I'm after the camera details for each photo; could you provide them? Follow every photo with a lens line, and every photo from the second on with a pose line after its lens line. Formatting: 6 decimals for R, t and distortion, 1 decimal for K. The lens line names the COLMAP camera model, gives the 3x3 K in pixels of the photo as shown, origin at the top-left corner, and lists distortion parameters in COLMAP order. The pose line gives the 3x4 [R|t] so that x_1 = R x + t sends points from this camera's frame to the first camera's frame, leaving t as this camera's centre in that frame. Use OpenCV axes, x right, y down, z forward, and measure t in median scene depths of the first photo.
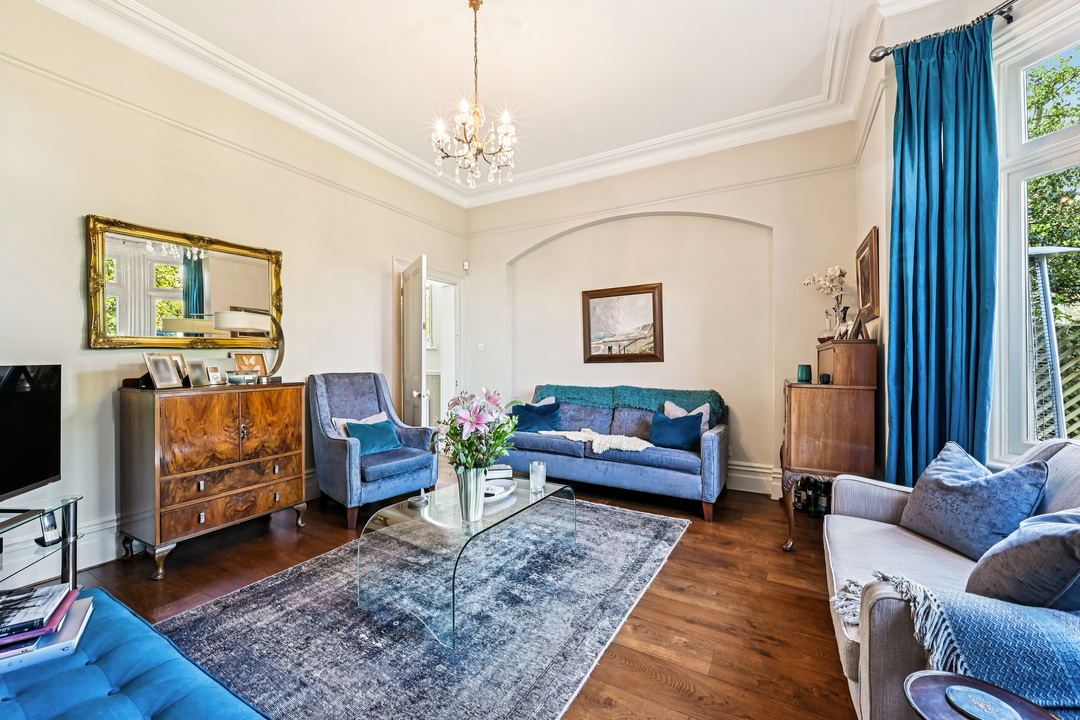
lens RADIAL K [[426.3, 0, 539.3], [0, 426.3, 360.1], [0, 0, 1]] dist [-0.001786, -0.000583]
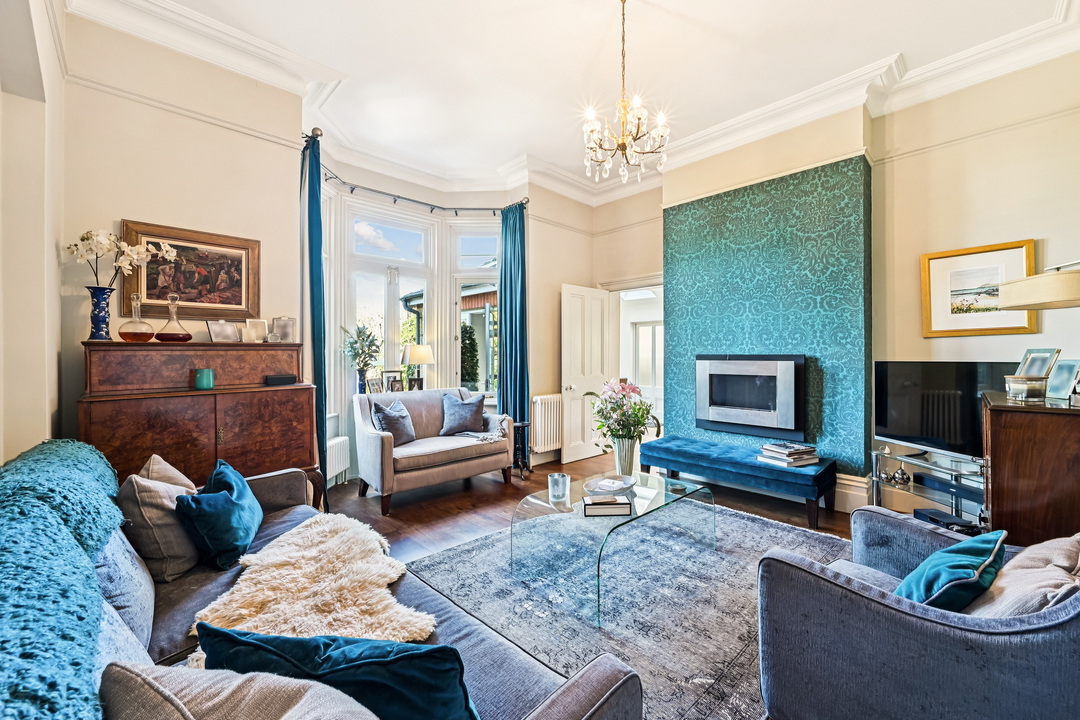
lens RADIAL K [[426.3, 0, 541.8], [0, 426.3, 357.4], [0, 0, 1]] dist [-0.001786, -0.000583]
pose [[-0.962611, 0.008549, 0.270753, -0.236184], [0.009260, 0.999956, 0.001346, -0.009994], [-0.270730, 0.003803, -0.962648, 2.018357]]
